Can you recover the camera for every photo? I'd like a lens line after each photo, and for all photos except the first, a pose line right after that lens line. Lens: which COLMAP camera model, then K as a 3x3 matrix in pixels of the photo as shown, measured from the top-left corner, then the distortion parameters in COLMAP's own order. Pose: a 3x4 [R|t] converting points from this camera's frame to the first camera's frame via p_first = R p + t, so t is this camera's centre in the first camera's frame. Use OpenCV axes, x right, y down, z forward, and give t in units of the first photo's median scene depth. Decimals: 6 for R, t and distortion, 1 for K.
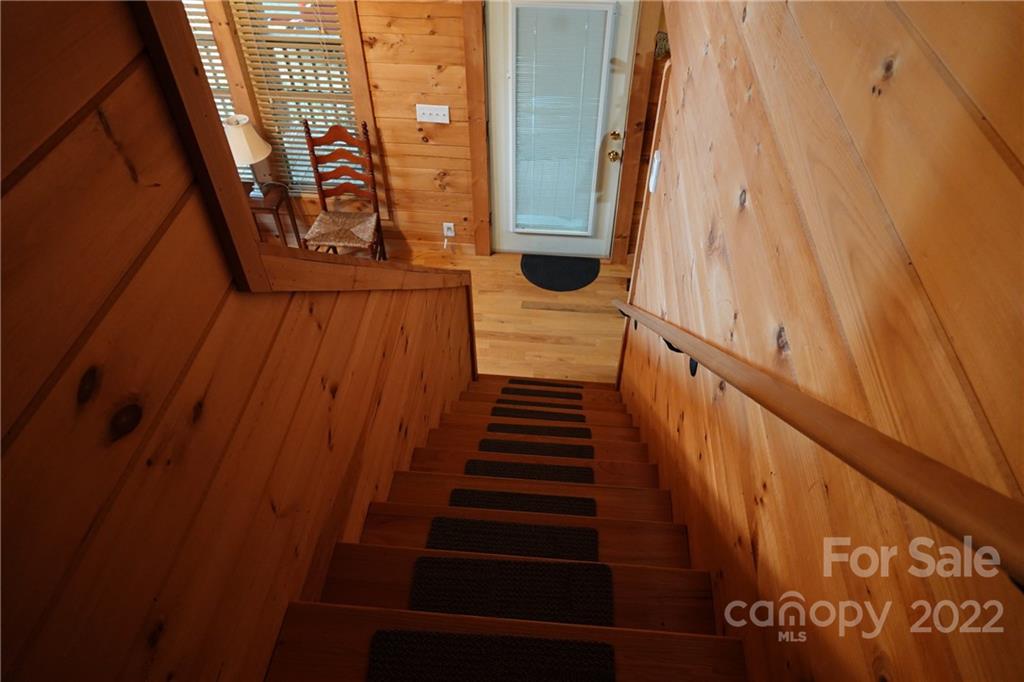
lens RADIAL K [[718.3, 0, 513.9], [0, 718.3, 344.6], [0, 0, 1]] dist [0.000427, -0.000027]
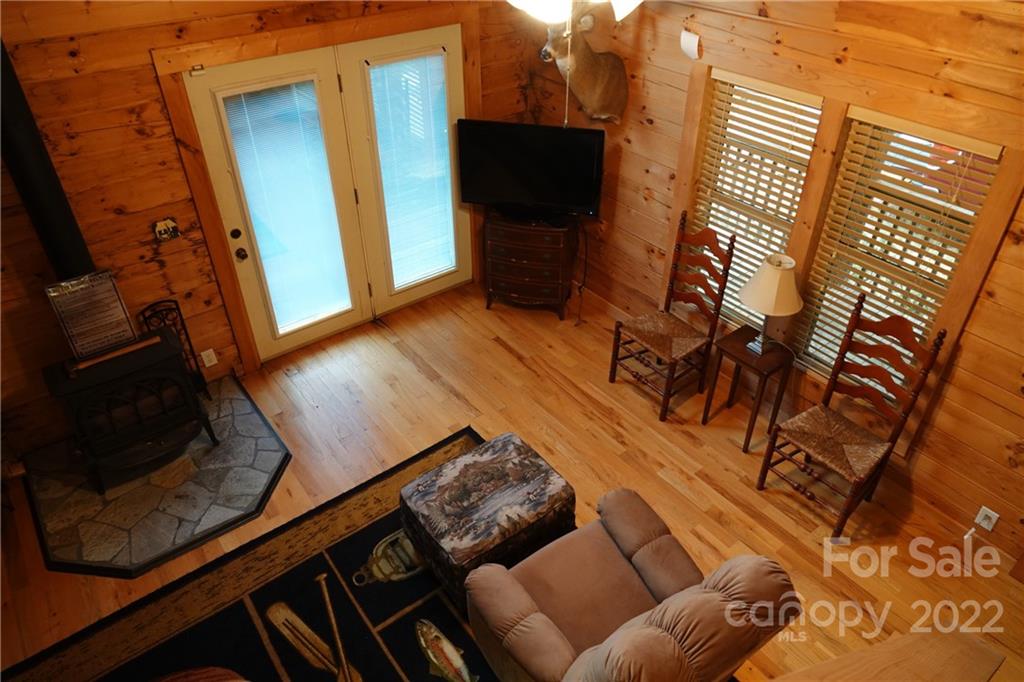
lens RADIAL K [[712.4, 0, 513.9], [0, 712.4, 339.1], [0, 0, 1]] dist [0.001801, -0.001522]
pose [[0.681091, 0.431224, -0.591744, -0.075269], [-0.528687, 0.848758, 0.010006, -0.082925], [0.506562, 0.306032, 0.806064, 0.220134]]
